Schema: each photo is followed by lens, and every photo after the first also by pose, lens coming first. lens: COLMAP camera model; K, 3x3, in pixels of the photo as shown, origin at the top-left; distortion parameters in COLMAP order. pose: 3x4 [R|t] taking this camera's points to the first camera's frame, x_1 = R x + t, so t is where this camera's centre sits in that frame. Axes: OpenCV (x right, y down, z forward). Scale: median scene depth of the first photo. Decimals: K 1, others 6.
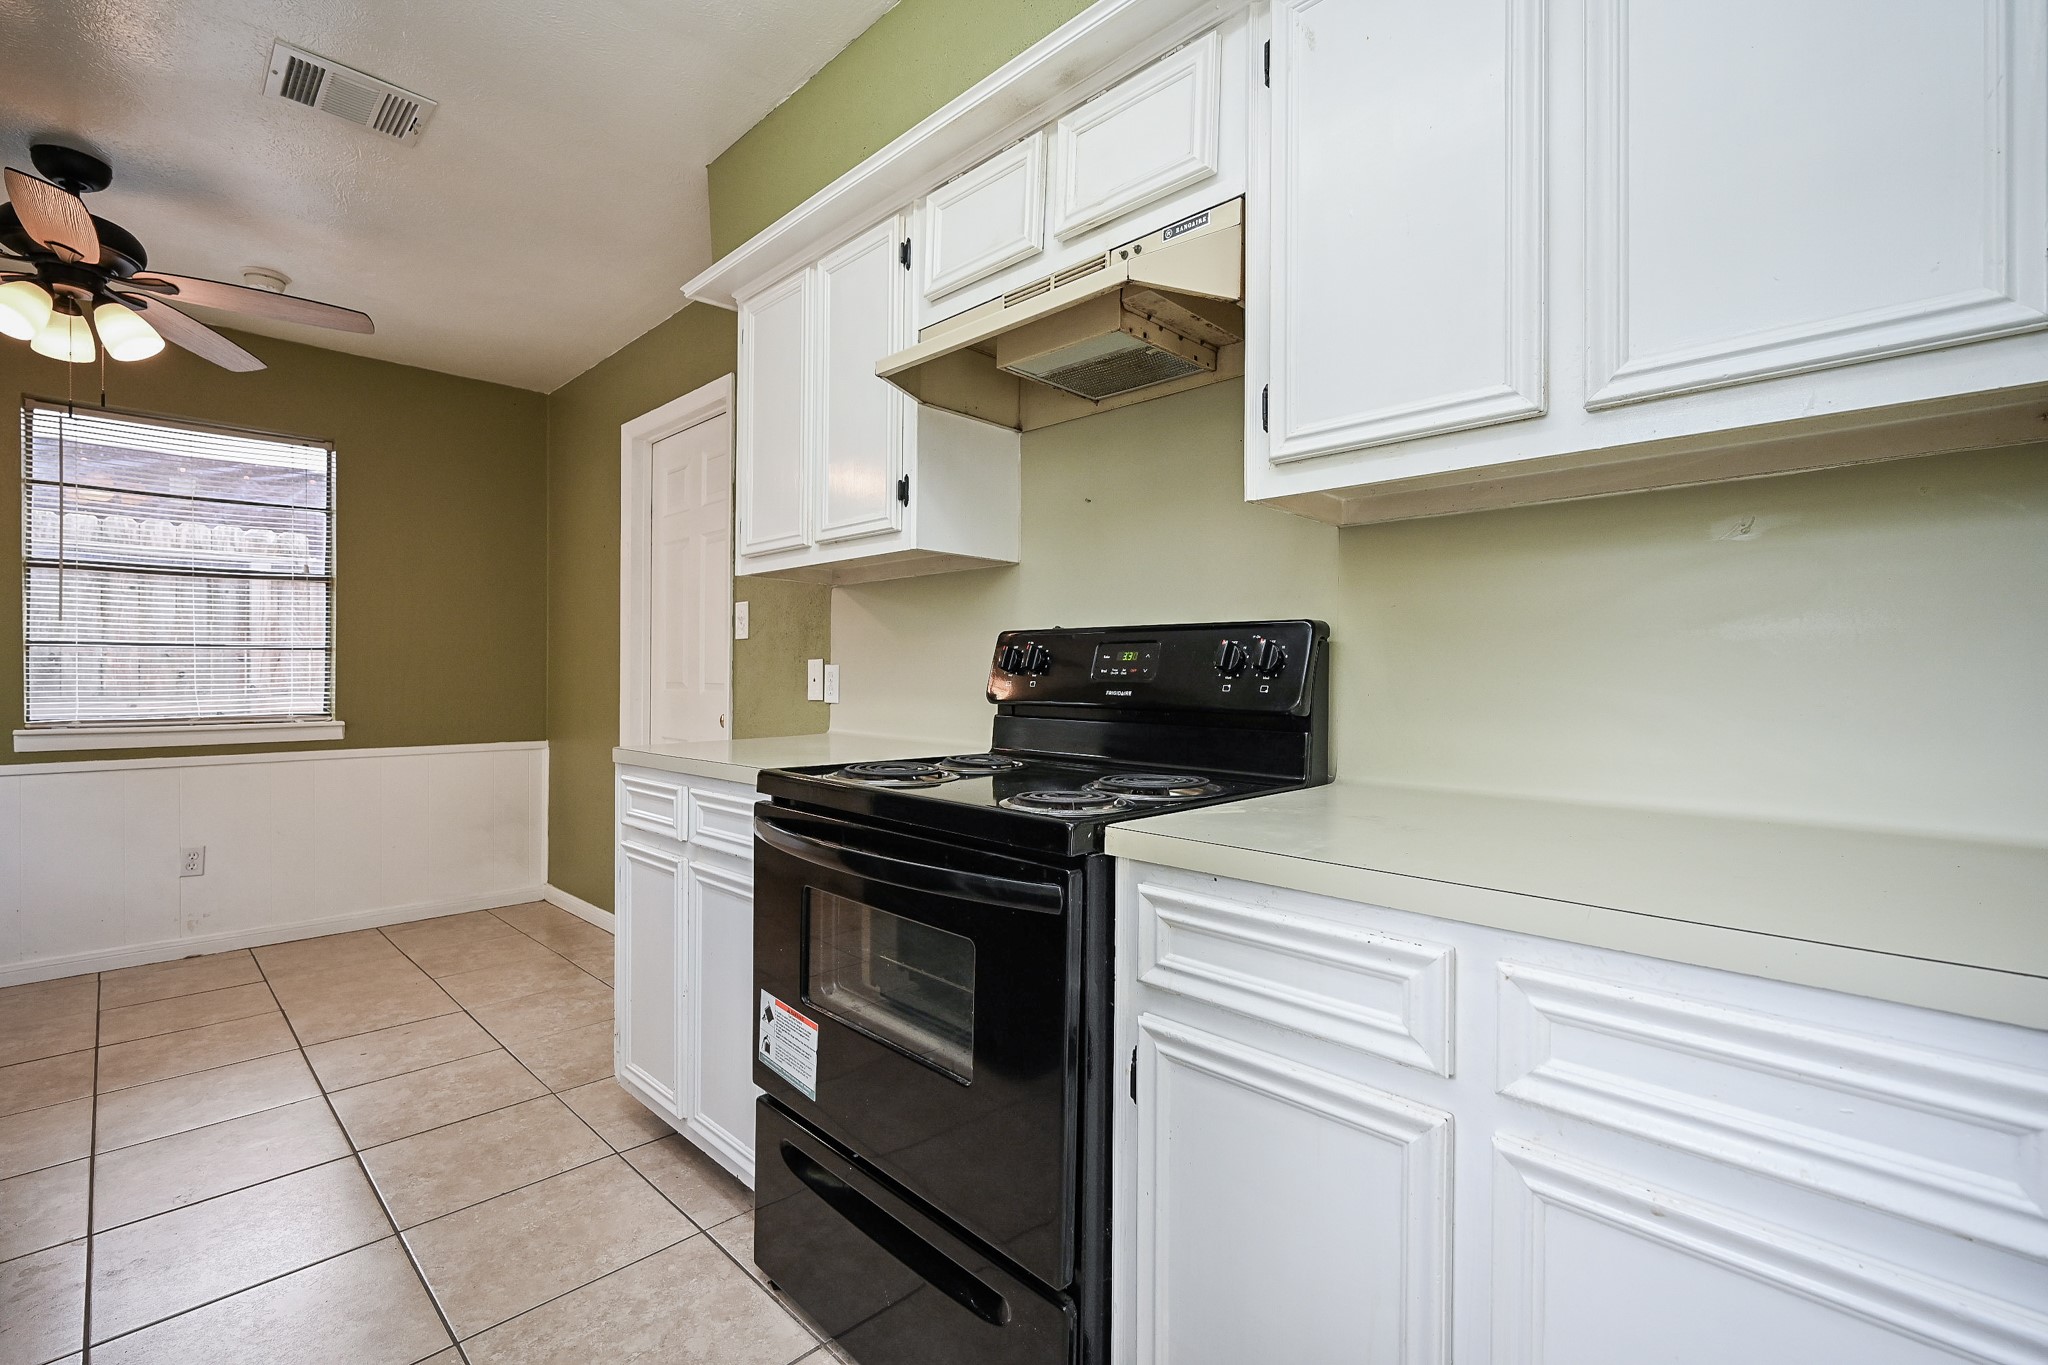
lens RADIAL K [[899.7, 0, 1020.9], [0, 899.7, 677.3], [0, 0, 1]] dist [0.000193, 0.000220]
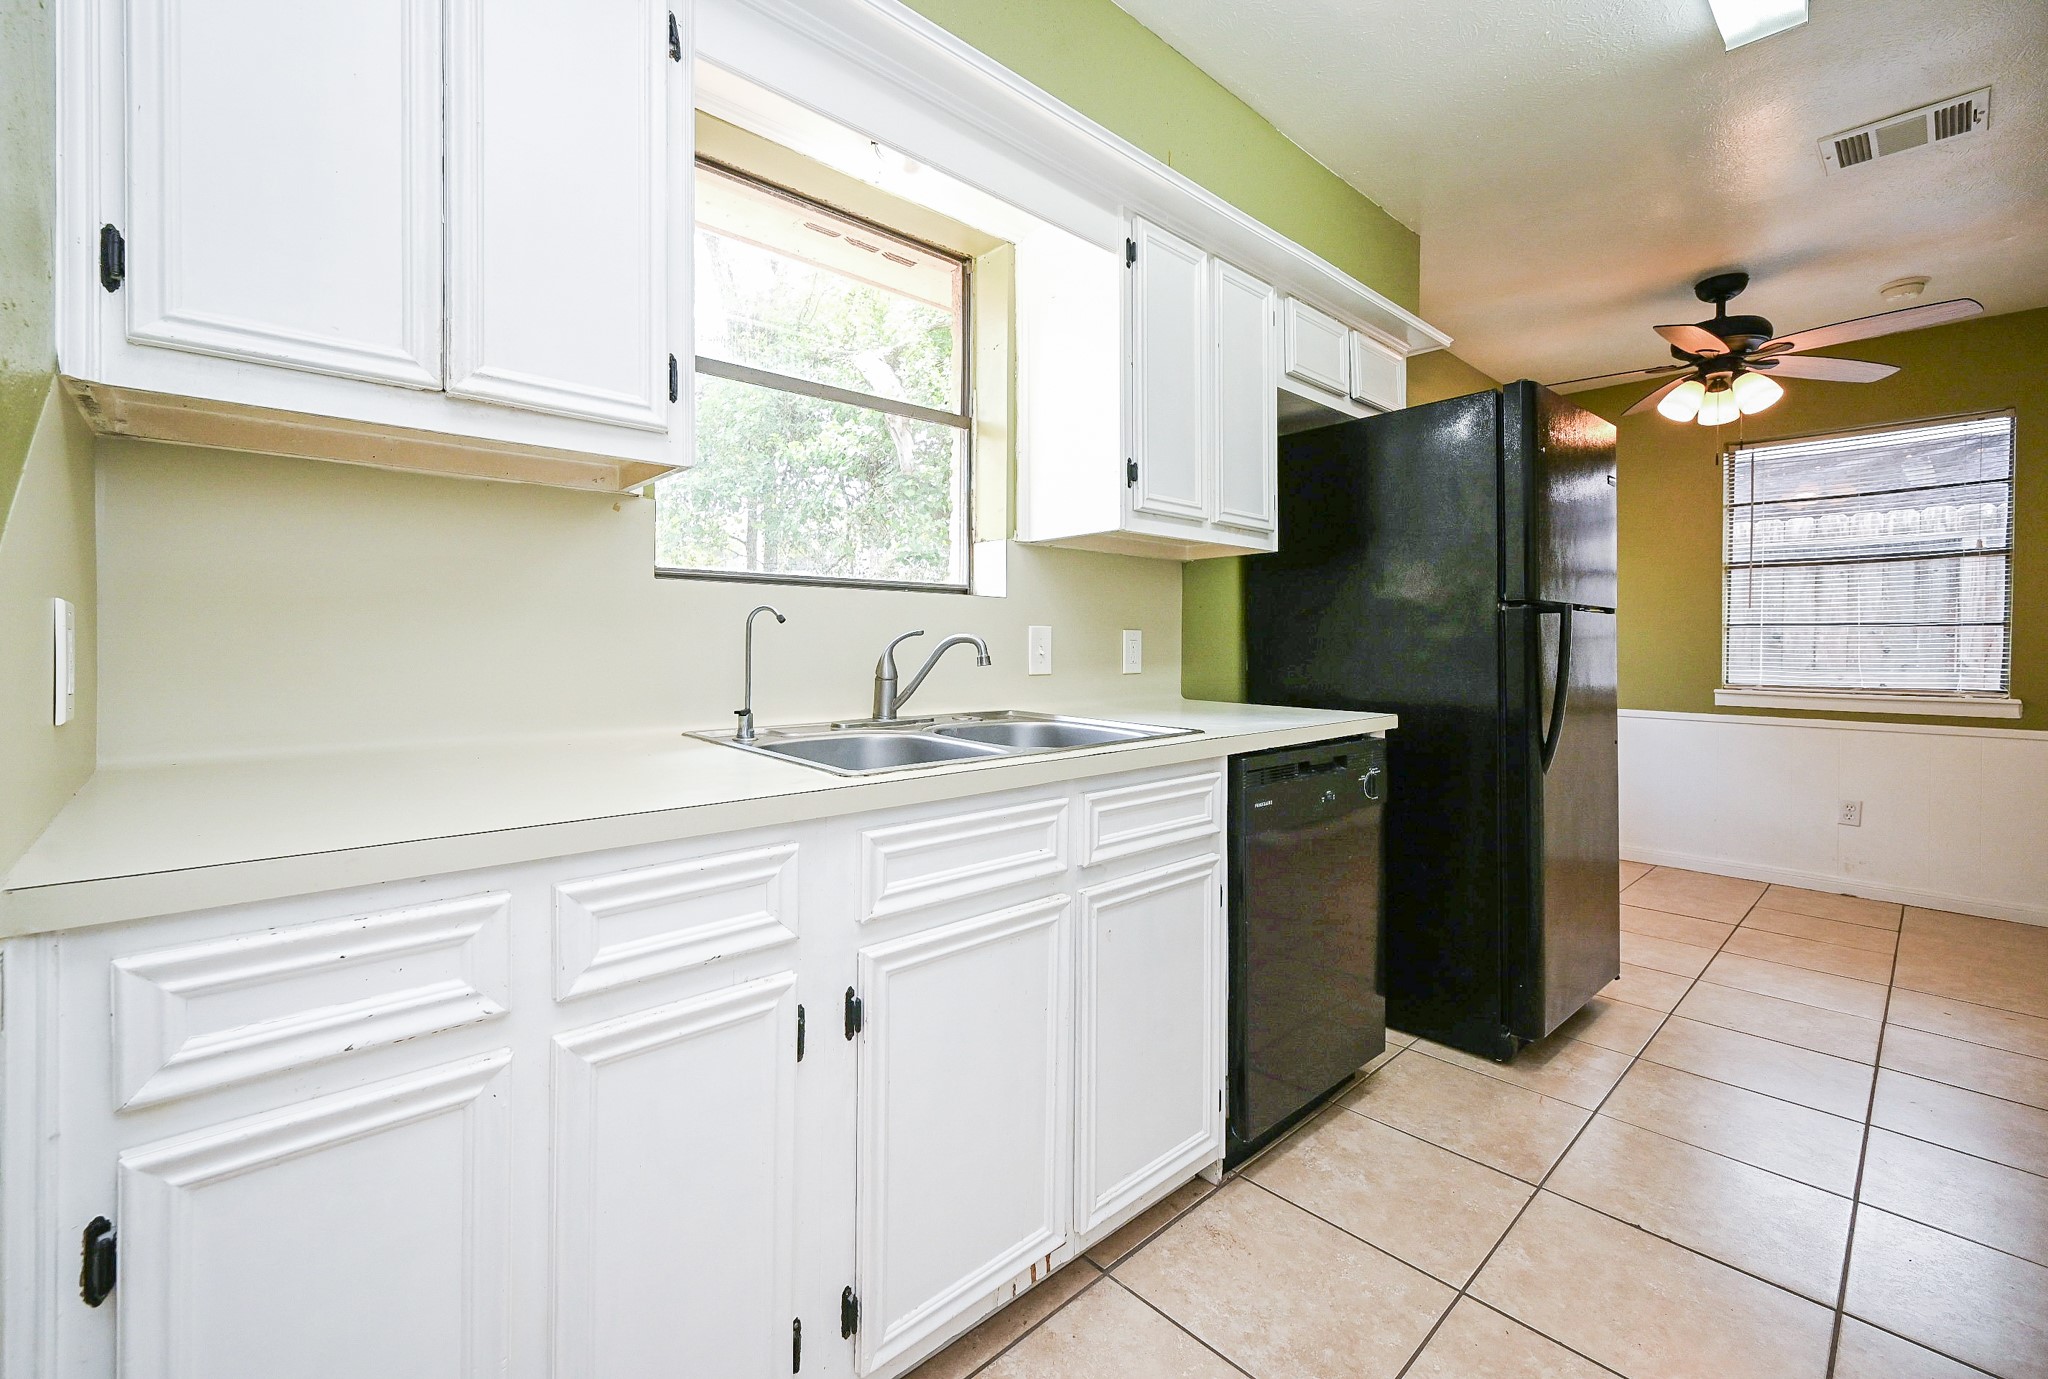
lens RADIAL K [[860.5, 0, 947.4], [0, 860.5, 651.2], [0, 0, 1]] dist [-0.001046, 0.000159]
pose [[-0.085065, 0.005004, -0.996363, 0.366186], [-0.010204, 0.999931, 0.005893, 0.005802], [0.996323, 0.010668, -0.085008, -0.075787]]
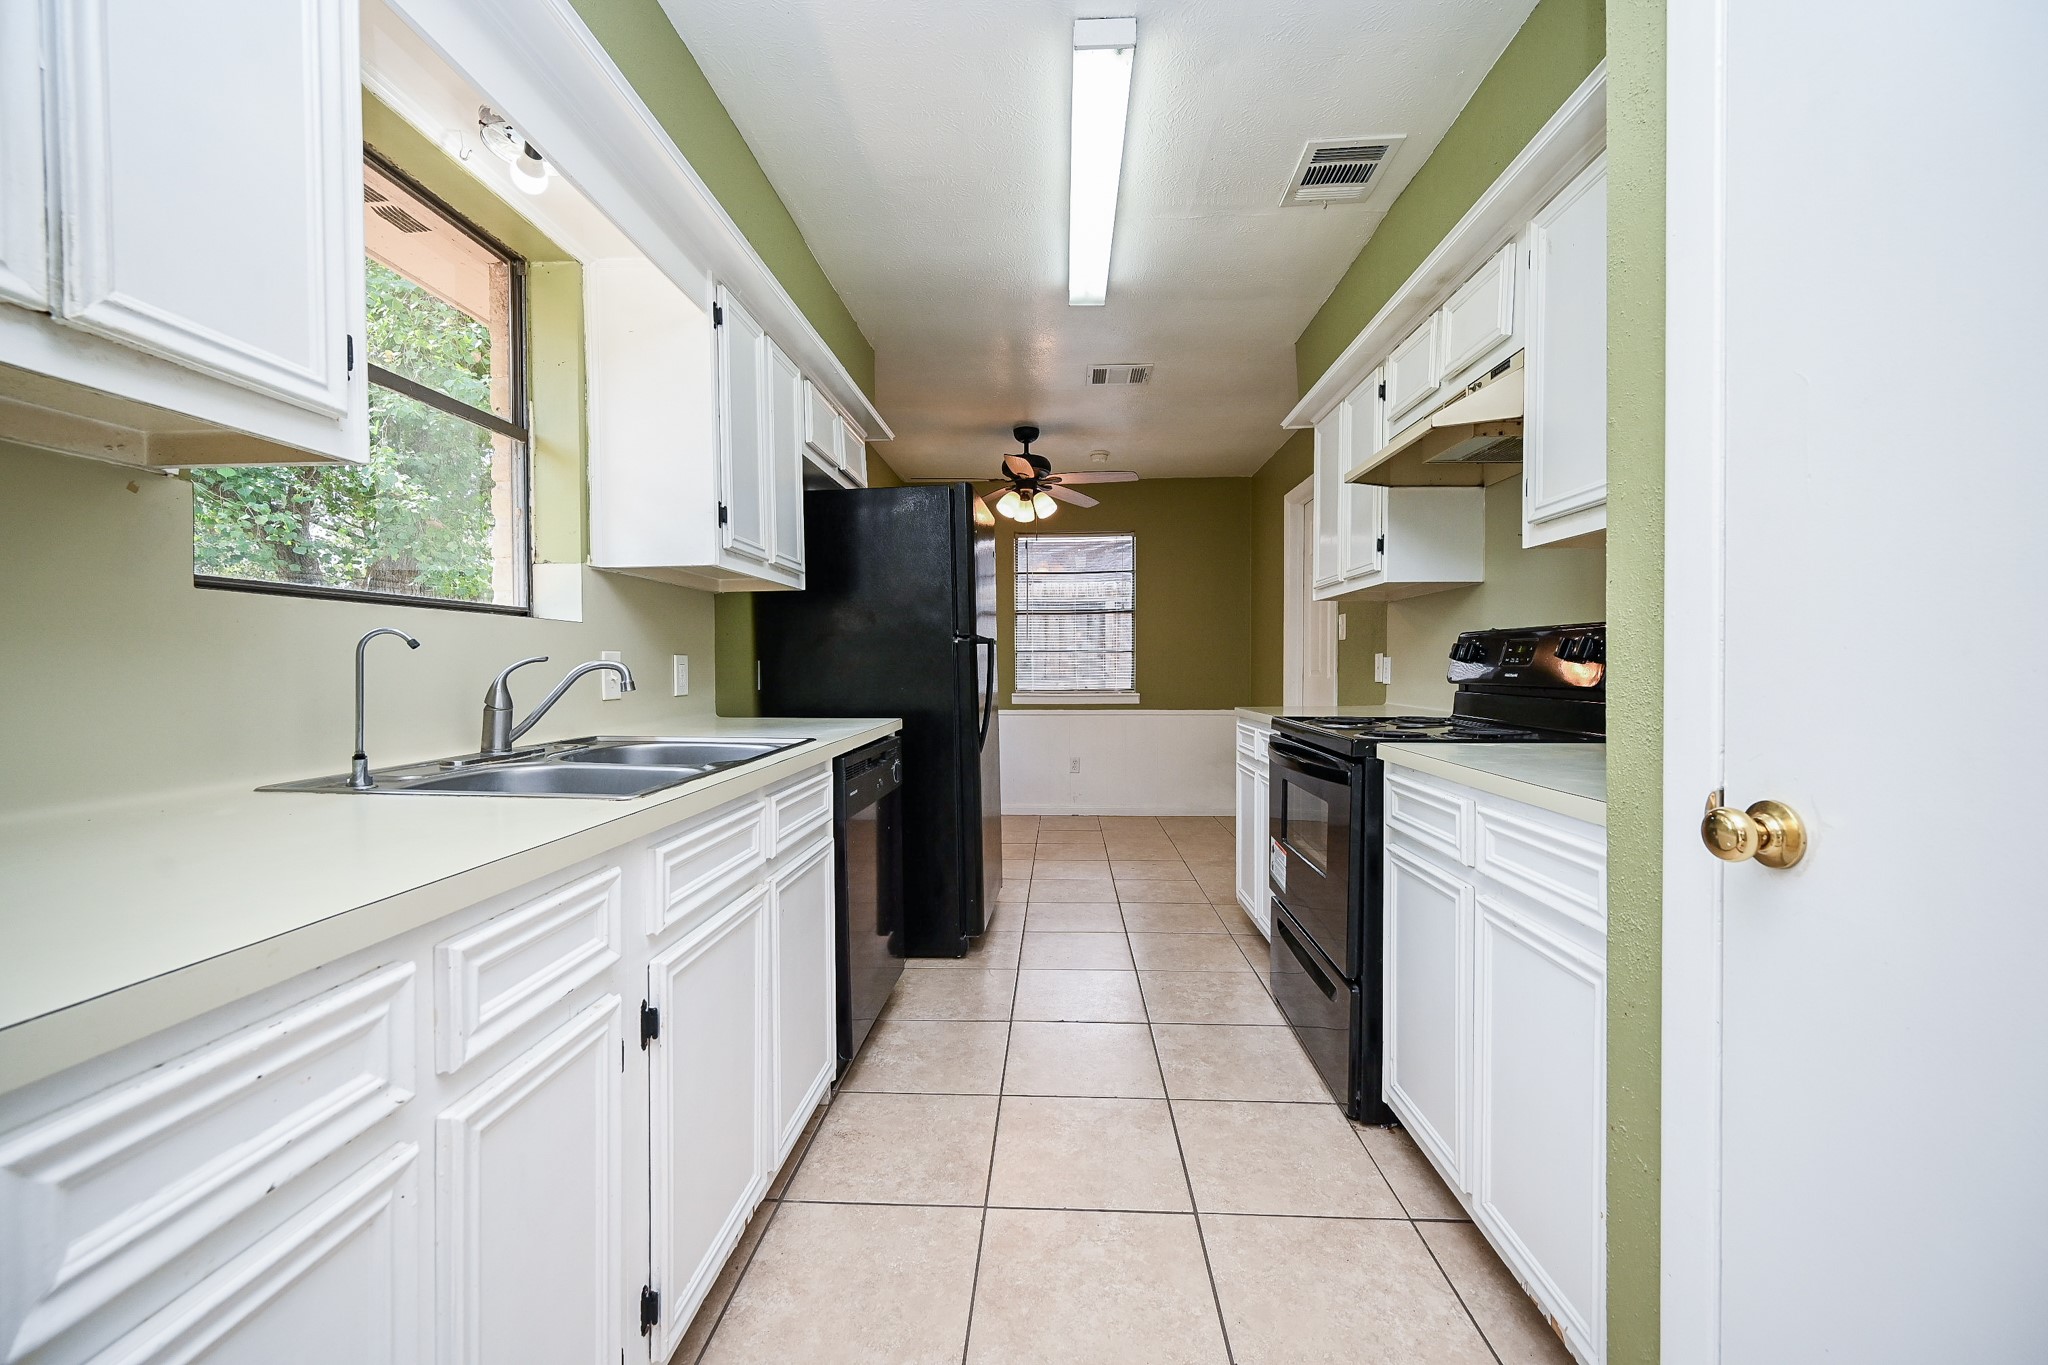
lens RADIAL K [[815.8, 0, 1020.5], [0, 815.8, 677.6], [0, 0, 1]] dist [-0.000398, 0.000282]
pose [[0.664353, 0.005277, -0.747400, 0.393559], [0.002835, 0.999950, 0.009580, 0.004559], [0.747413, -0.008484, 0.664305, -0.309449]]
